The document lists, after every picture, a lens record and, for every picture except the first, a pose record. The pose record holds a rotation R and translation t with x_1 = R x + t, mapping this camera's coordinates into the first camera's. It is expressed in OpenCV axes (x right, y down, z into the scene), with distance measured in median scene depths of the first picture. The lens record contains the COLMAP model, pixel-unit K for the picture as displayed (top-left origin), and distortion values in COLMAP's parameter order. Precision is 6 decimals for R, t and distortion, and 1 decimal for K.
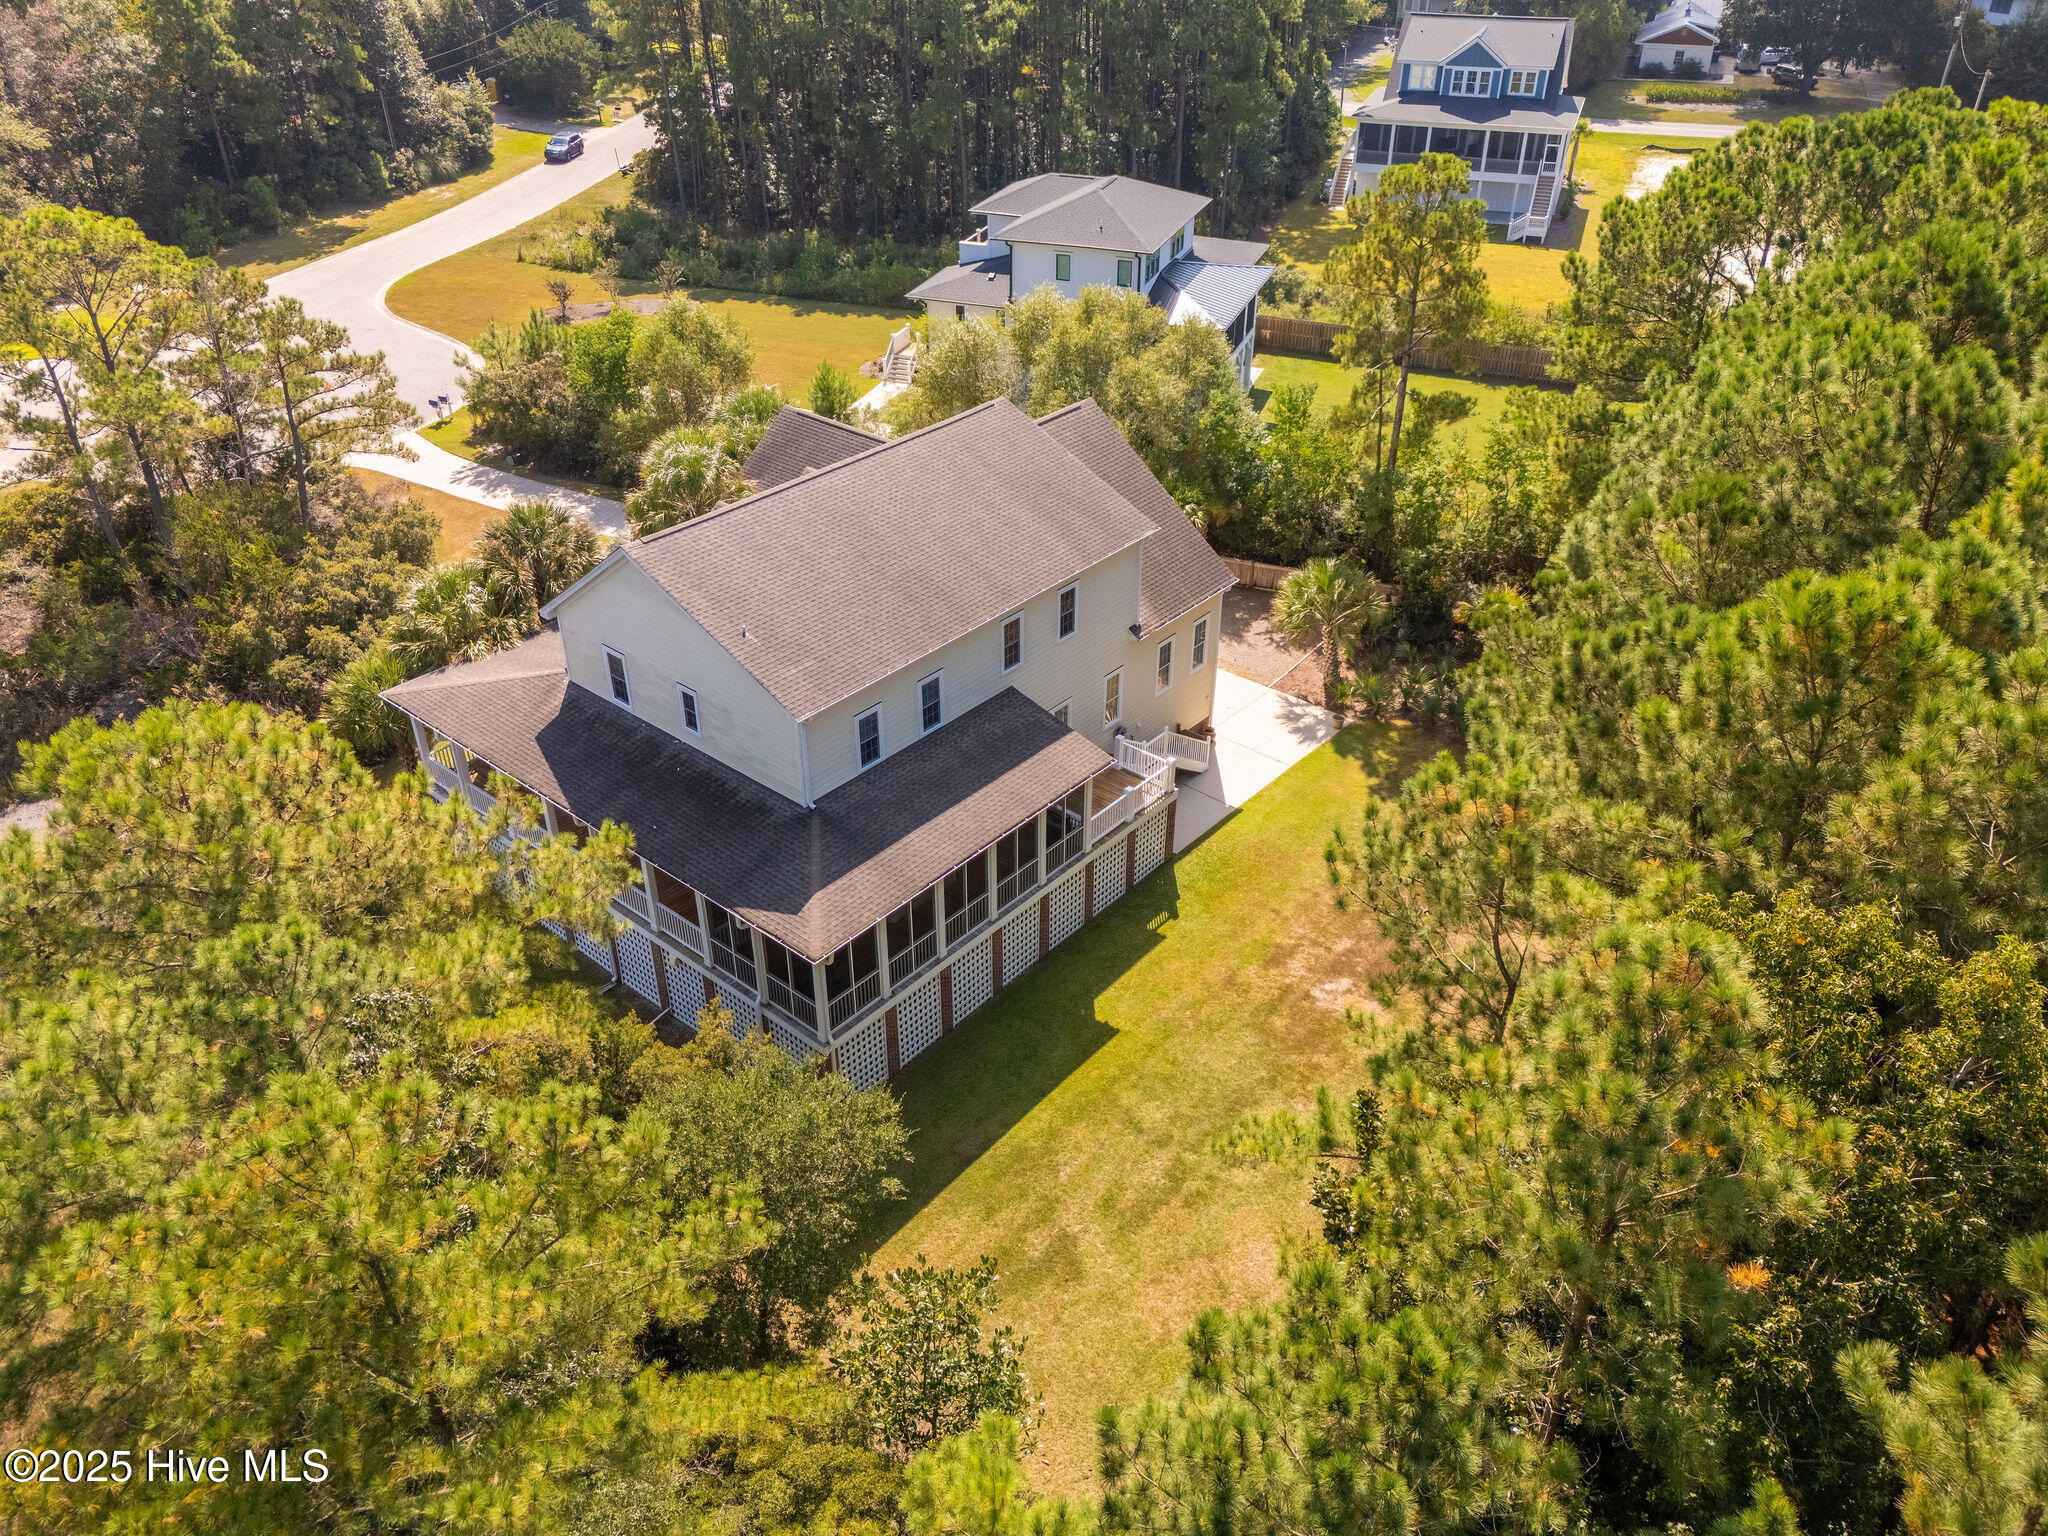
lens RADIAL K [[1519.6, 0, 1060.8], [0, 1519.6, 766.1], [0, 0, 1]] dist [0.066012, -0.049700]
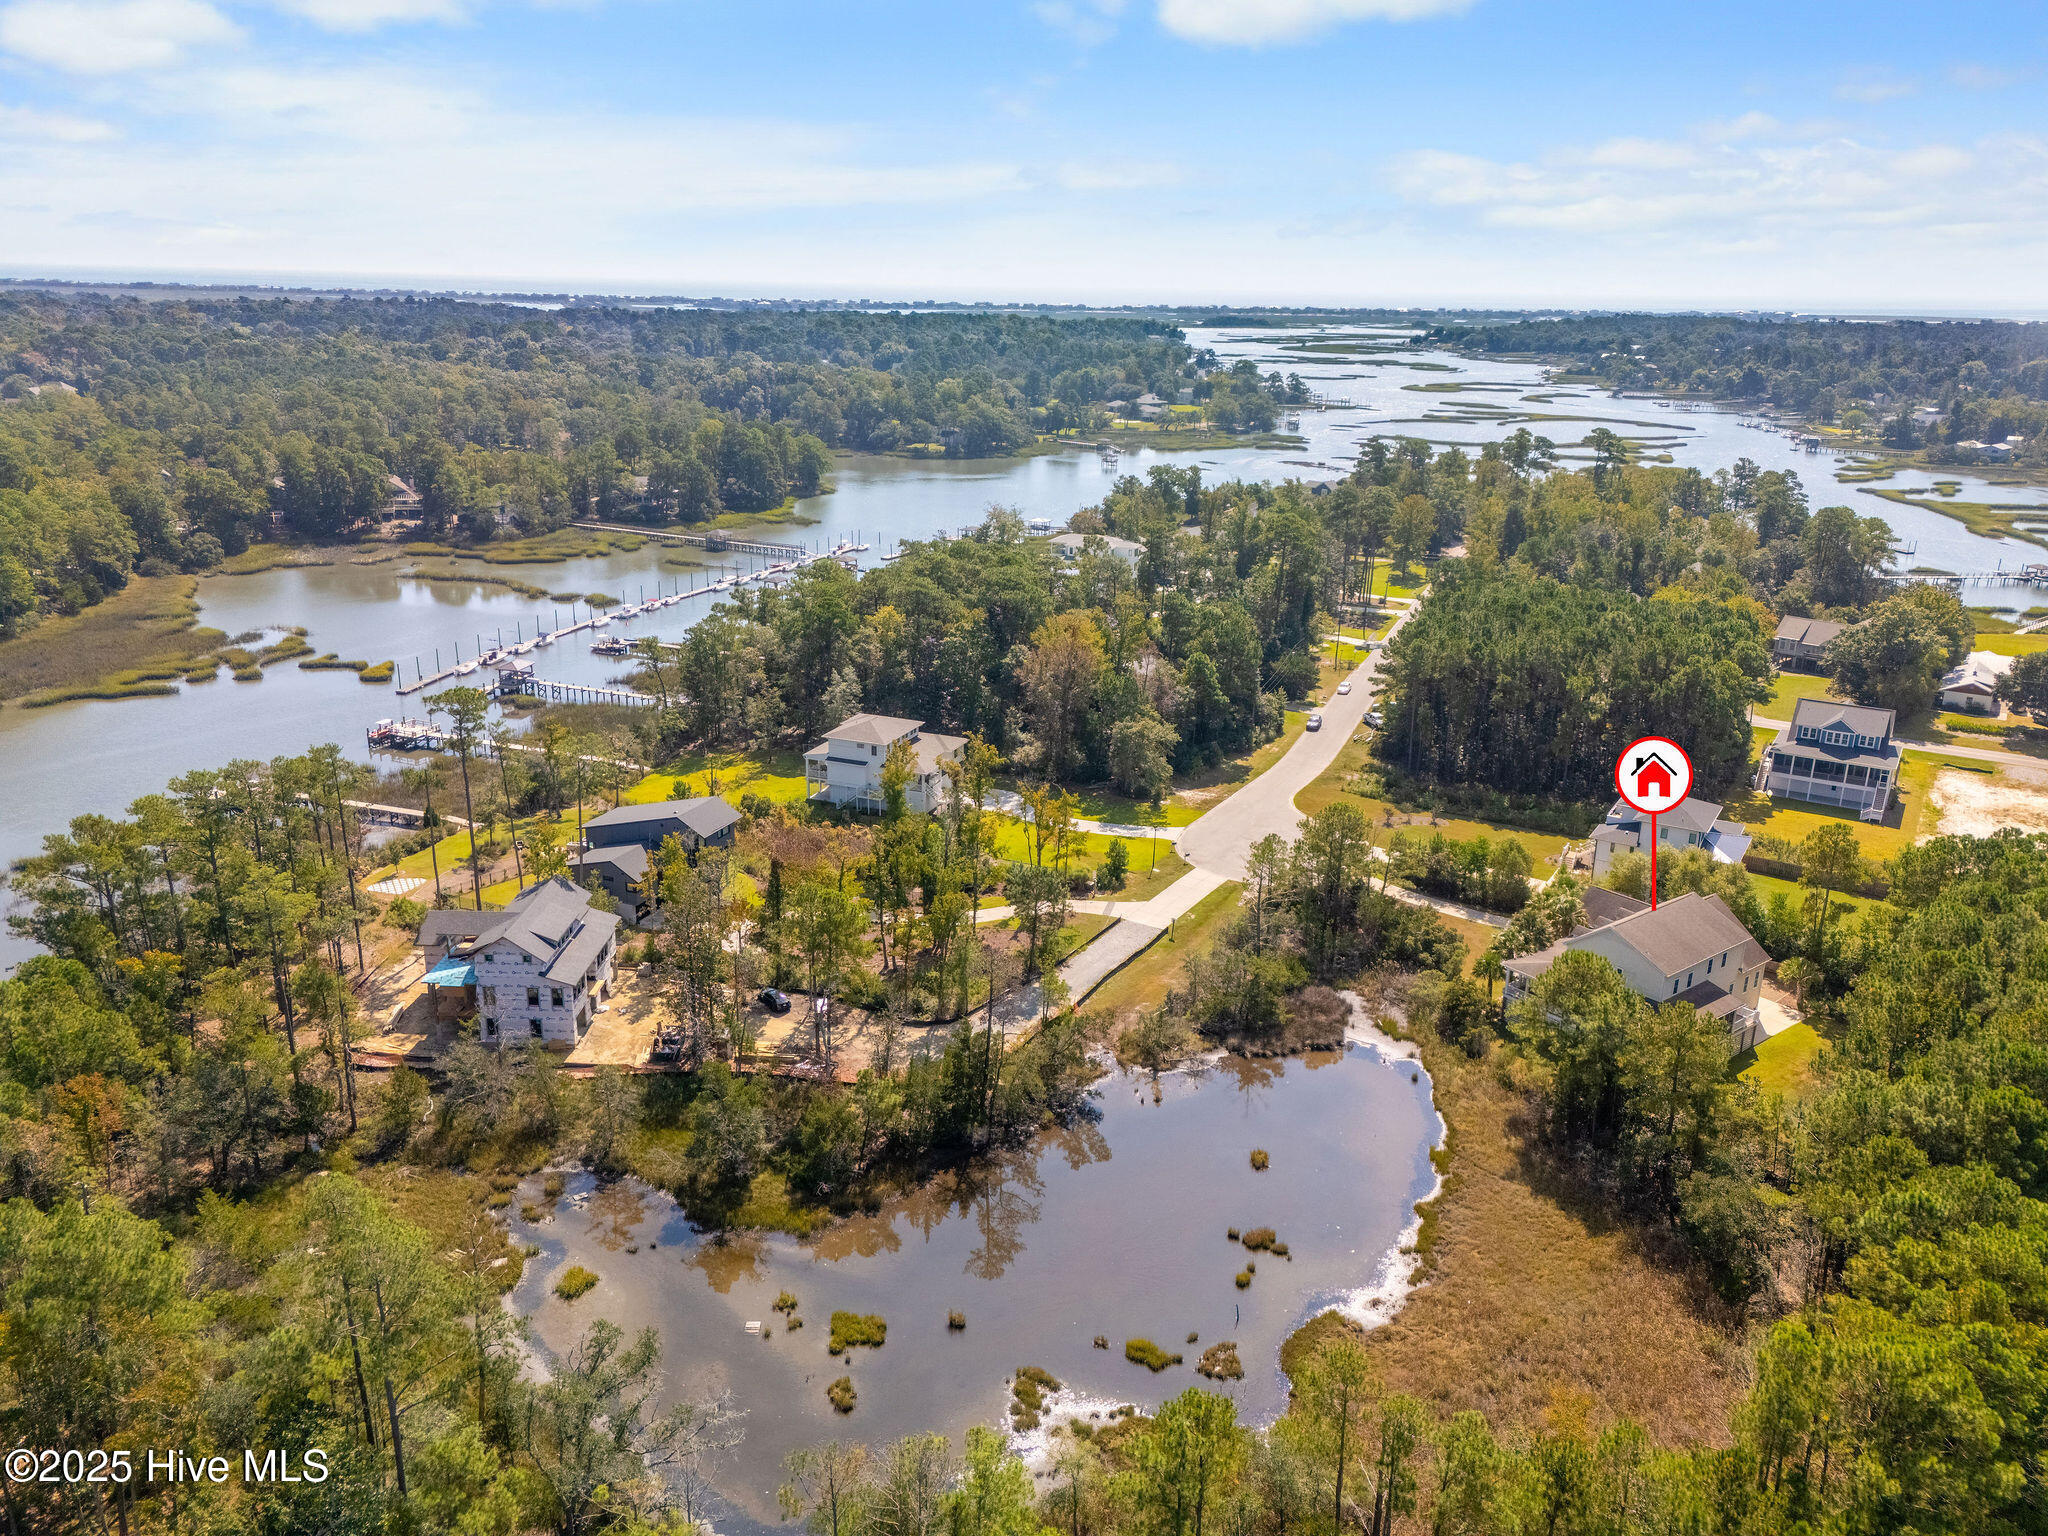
lens RADIAL K [[1519.6, 0, 1060.8], [0, 1519.6, 766.1], [0, 0, 1]] dist [0.066012, -0.049700]
pose [[0.978271, 0.076798, -0.192583, -0.357375], [-0.126107, 0.957695, -0.258682, 0.242497], [0.164569, 0.277347, 0.946570, -1.122310]]
